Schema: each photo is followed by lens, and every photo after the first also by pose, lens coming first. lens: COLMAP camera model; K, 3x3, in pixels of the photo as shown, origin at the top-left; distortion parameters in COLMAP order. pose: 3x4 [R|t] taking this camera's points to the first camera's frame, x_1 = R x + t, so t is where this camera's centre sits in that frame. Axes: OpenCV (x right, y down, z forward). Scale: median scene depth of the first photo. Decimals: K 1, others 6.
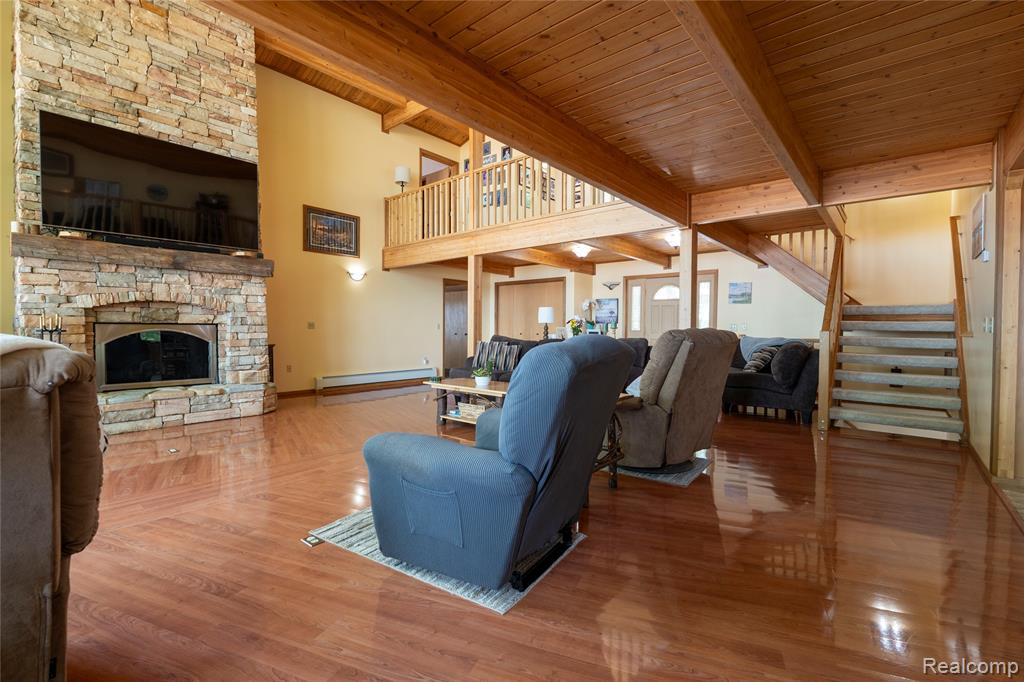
lens RADIAL K [[445.0, 0, 481.6], [0, 445.0, 335.0], [0, 0, 1]] dist [-0.004084, -0.000581]
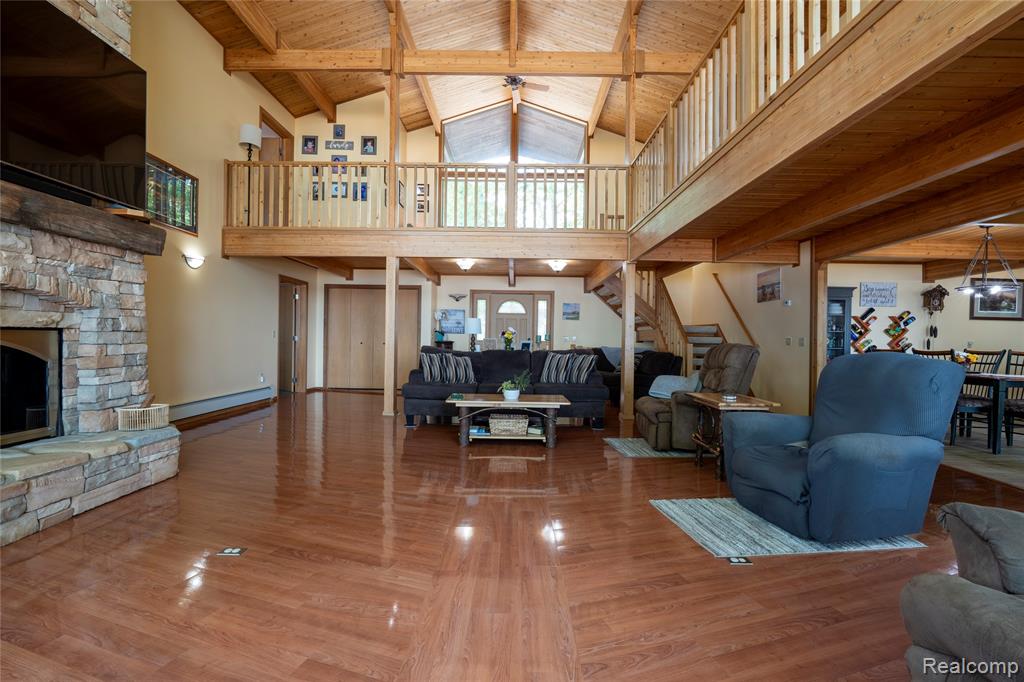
lens RADIAL K [[445.0, 0, 512.0], [0, 445.0, 336.3], [0, 0, 1]] dist [-0.004084, -0.000581]
pose [[0.763453, 0.010382, 0.645780, -0.510728], [-0.001960, 0.999903, -0.013757, -0.008579], [-0.645860, 0.009237, 0.763400, 0.203945]]
